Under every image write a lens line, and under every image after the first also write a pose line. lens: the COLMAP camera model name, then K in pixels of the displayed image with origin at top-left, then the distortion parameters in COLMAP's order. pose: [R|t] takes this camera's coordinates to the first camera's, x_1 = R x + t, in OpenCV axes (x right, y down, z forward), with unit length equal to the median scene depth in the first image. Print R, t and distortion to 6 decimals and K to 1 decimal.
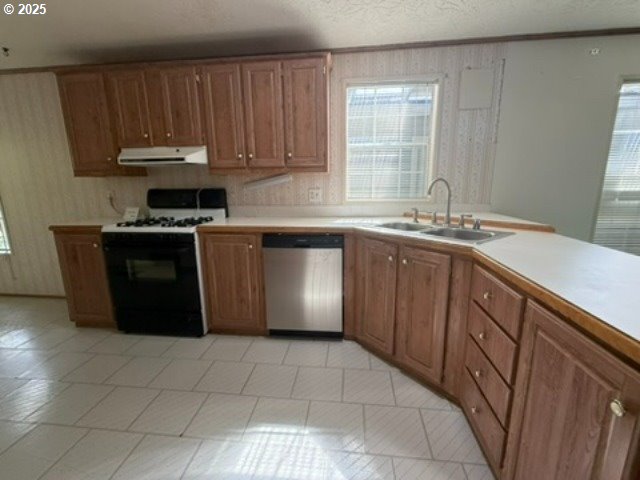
lens RADIAL K [[287.0, 0, 318.3], [0, 287.0, 240.9], [0, 0, 1]] dist [-0.003299, 0.000184]
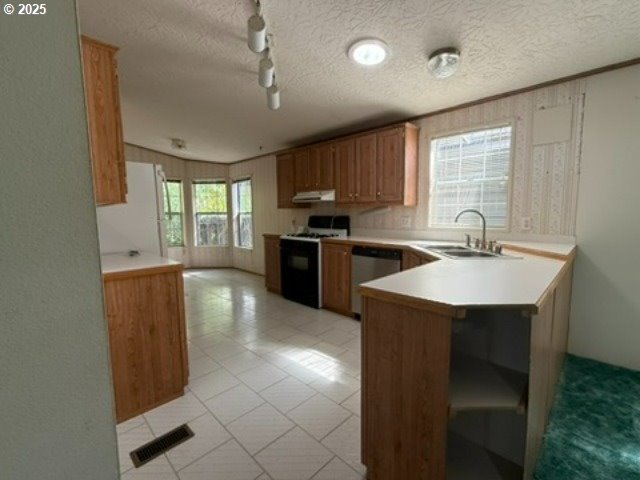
lens RADIAL K [[287.0, 0, 320.8], [0, 287.0, 240.2], [0, 0, 1]] dist [-0.003299, 0.000184]
pose [[0.788555, 0.064847, -0.611536, 0.550808], [-0.127155, 0.990128, -0.058969, 0.053575], [0.601675, 0.124260, 0.789016, -0.278784]]
